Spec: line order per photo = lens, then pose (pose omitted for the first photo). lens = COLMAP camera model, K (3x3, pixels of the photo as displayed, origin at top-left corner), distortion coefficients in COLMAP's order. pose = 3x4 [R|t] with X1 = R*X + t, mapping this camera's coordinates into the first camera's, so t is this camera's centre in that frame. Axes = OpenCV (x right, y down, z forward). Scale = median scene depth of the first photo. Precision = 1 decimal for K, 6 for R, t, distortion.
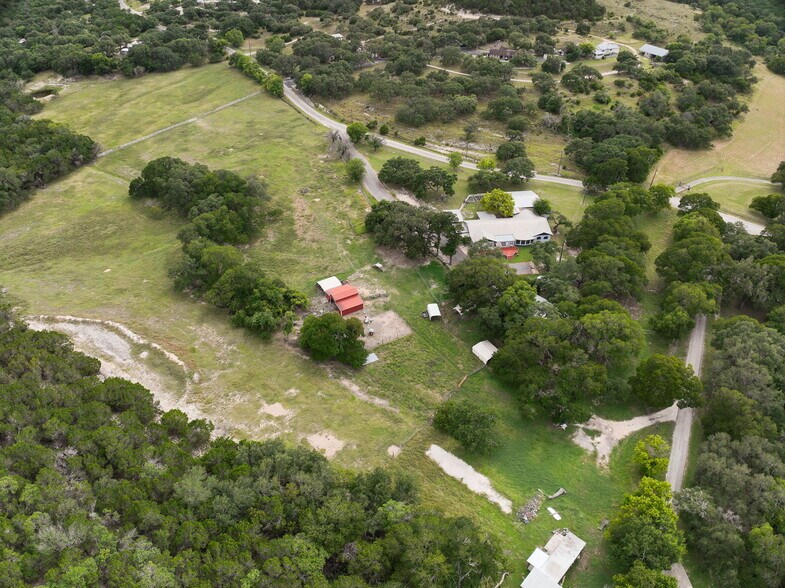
lens RADIAL K [[557.1, 0, 394.1], [0, 557.1, 296.0], [0, 0, 1]] dist [-0.064740, -0.027217]
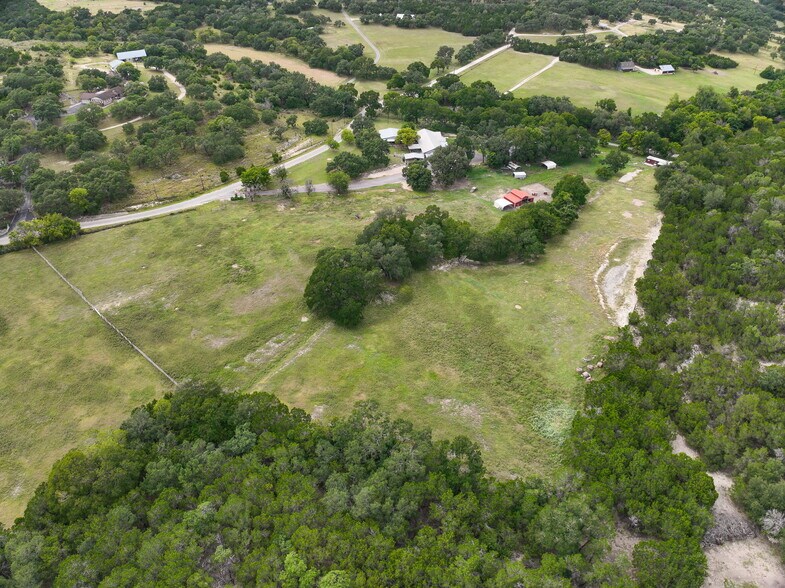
lens RADIAL K [[557.1, 0, 394.7], [0, 557.1, 294.0], [0, 0, 1]] dist [-0.064740, -0.027217]
pose [[0.006278, -0.594432, 0.804121, -1.121878], [0.596620, 0.647559, 0.474038, -0.569222], [-0.802500, 0.476778, 0.358715, 0.691086]]
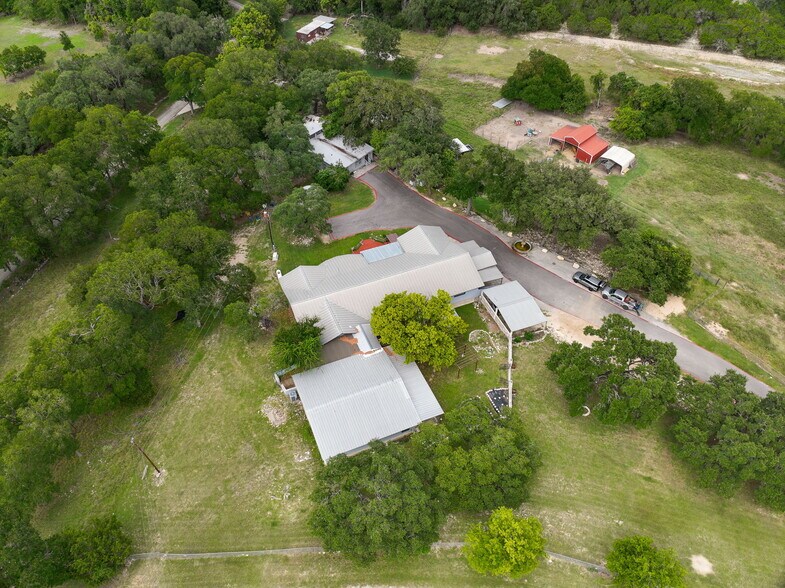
lens RADIAL K [[557.1, 0, 394.8], [0, 557.1, 295.5], [0, 0, 1]] dist [-0.064740, -0.027217]
pose [[-0.965105, 0.176905, -0.193073, 0.260610], [-0.171793, 0.128731, 0.976686, -0.514228], [0.197635, 0.975773, -0.093848, 0.977849]]
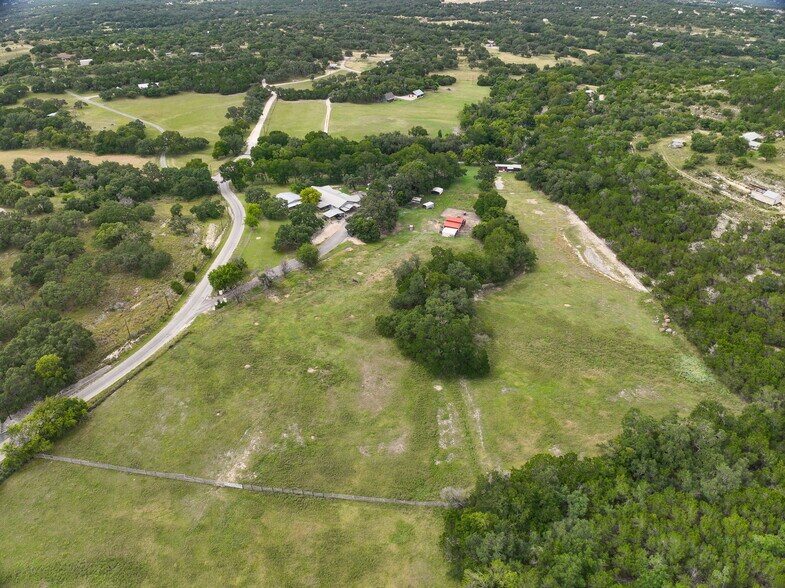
lens RADIAL K [[557.1, 0, 393.0], [0, 557.1, 293.7], [0, 0, 1]] dist [-0.064740, -0.027217]
pose [[-0.580692, -0.432027, 0.690036, -0.929990], [0.486407, 0.495564, 0.719600, -0.894718], [-0.652844, 0.753504, -0.077628, 1.112577]]
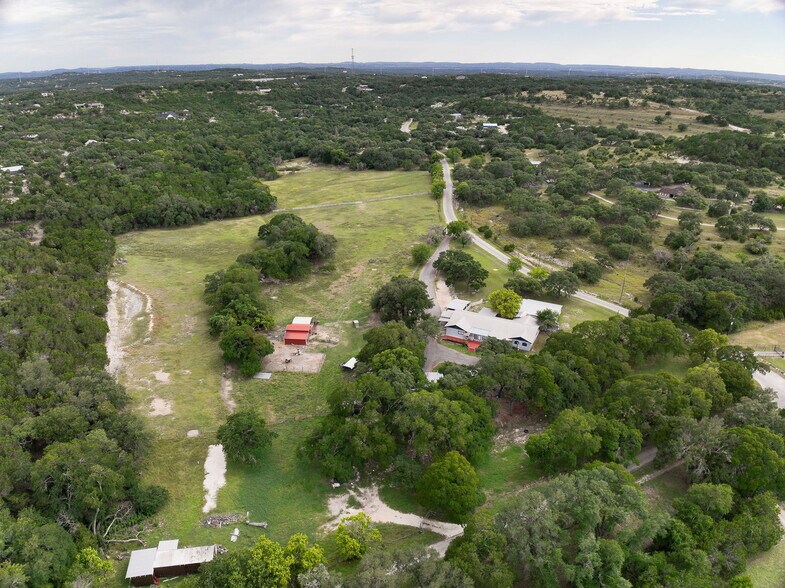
lens RADIAL K [[557.1, 0, 392.8], [0, 557.1, 295.3], [0, 0, 1]] dist [-0.064740, -0.027217]
pose [[0.820149, 0.223147, -0.526841, 0.511519], [-0.346612, 0.926386, -0.147204, 0.026894], [0.455210, 0.303339, 0.837119, 0.102503]]
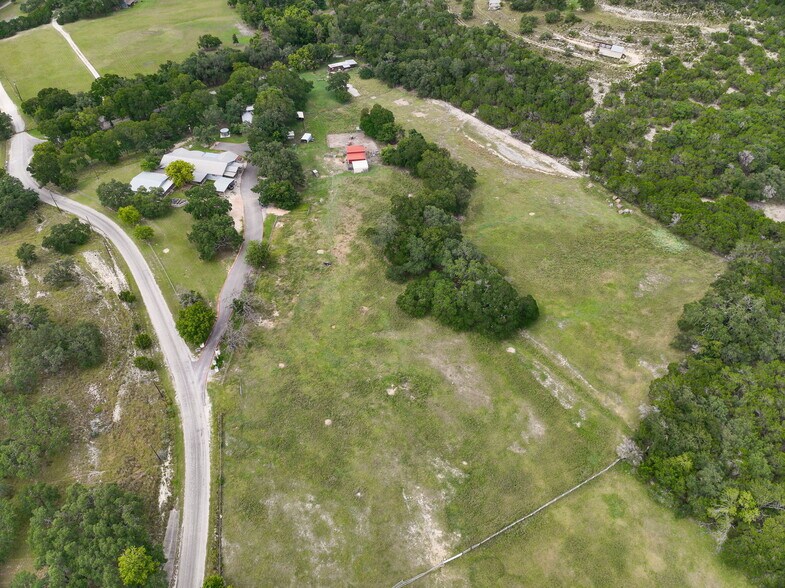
lens RADIAL K [[557.1, 0, 393.0], [0, 557.1, 296.3], [0, 0, 1]] dist [-0.064740, -0.027217]
pose [[-0.929529, -0.271995, 0.248988, -0.503886], [0.212291, 0.157377, 0.964451, -1.027913], [-0.301511, 0.949342, -0.088545, 1.157133]]
